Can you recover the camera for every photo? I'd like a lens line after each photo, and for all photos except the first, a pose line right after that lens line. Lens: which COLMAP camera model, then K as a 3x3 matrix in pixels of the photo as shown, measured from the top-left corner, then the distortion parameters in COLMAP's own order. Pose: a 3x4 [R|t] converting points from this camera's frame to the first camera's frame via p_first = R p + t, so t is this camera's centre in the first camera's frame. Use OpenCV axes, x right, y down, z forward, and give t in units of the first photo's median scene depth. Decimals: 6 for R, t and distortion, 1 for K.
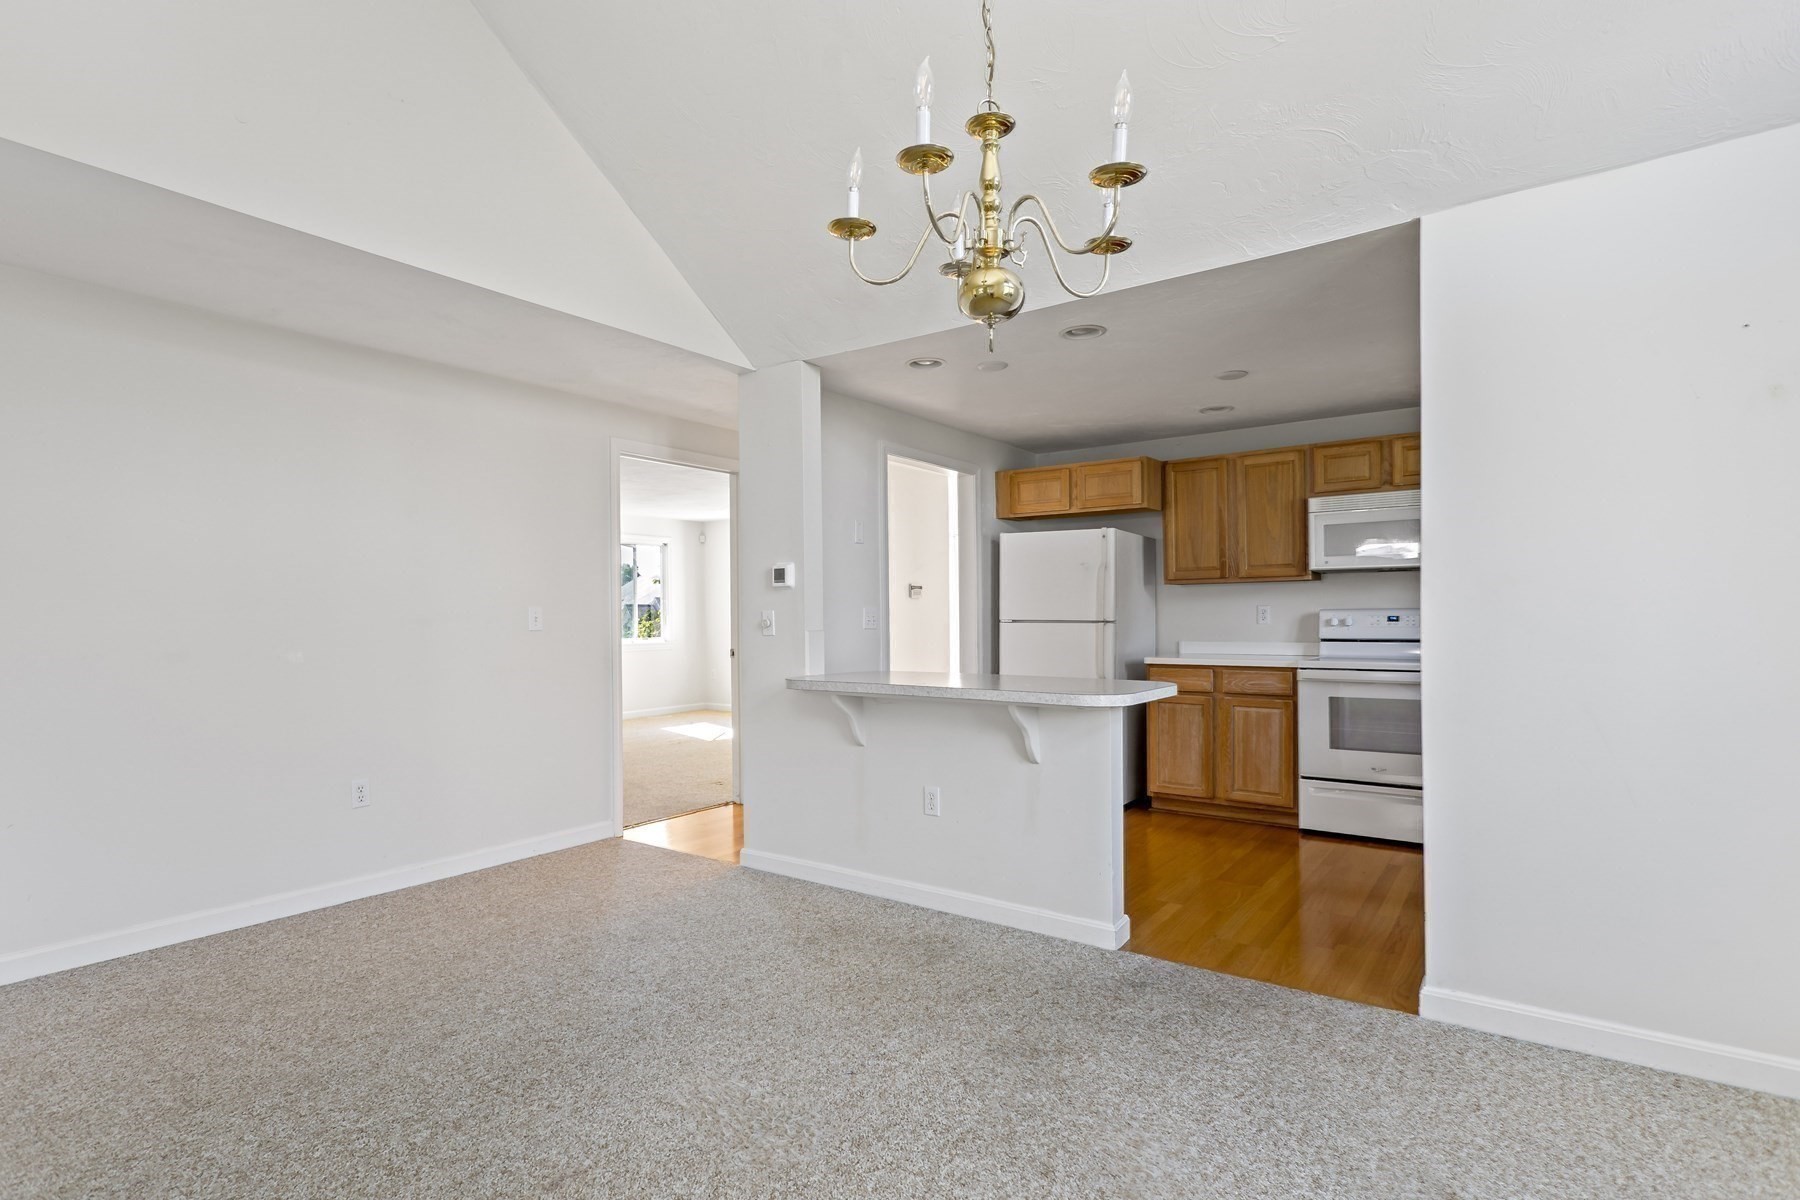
lens RADIAL K [[946.0, 0, 896.5], [0, 946.0, 581.5], [0, 0, 1]] dist [-0.005049, -0.000738]
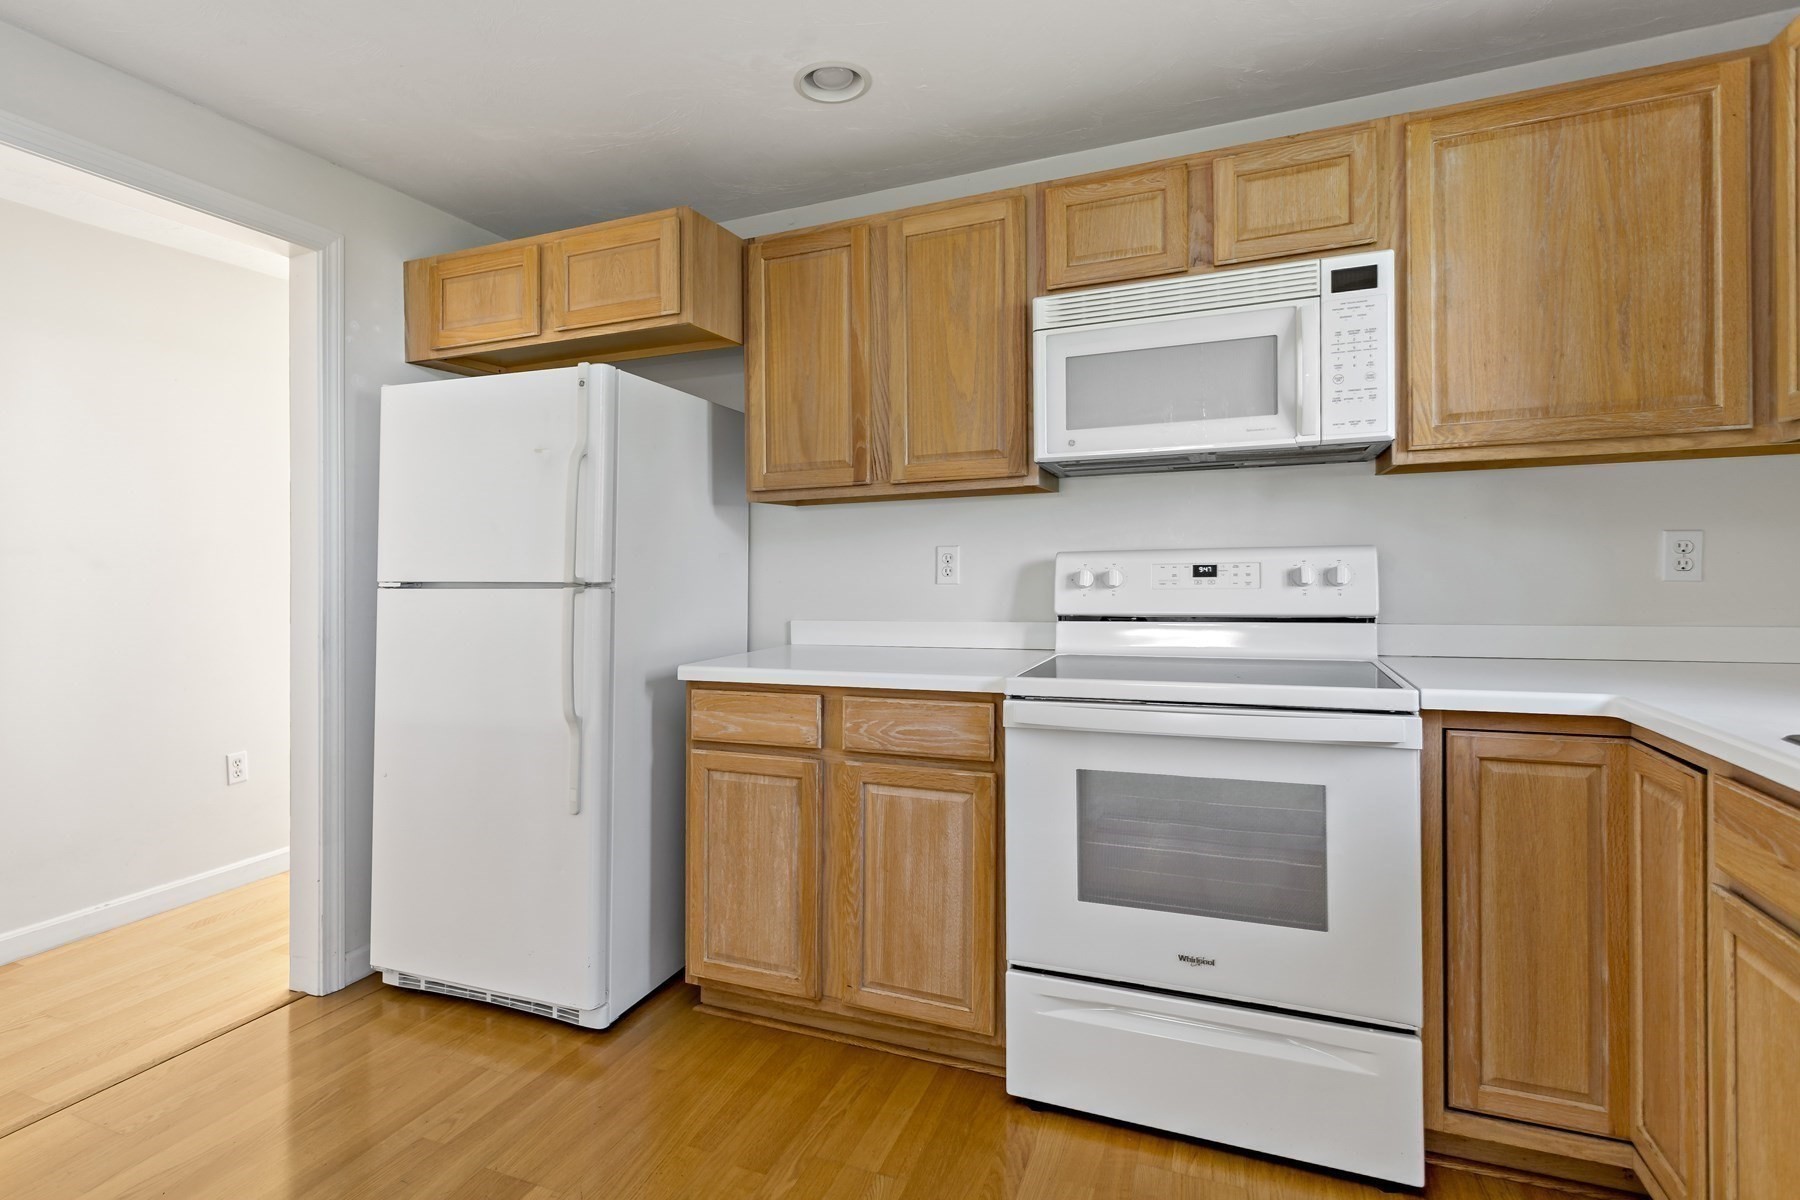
lens RADIAL K [[815.0, 0, 908.4], [0, 815.0, 557.7], [0, 0, 1]] dist [0.002716, 0.000177]
pose [[0.971241, -0.008467, 0.237947, 0.284907], [0.001760, 0.999595, 0.028386, 0.021008], [-0.238091, -0.027151, 0.970863, 0.634506]]
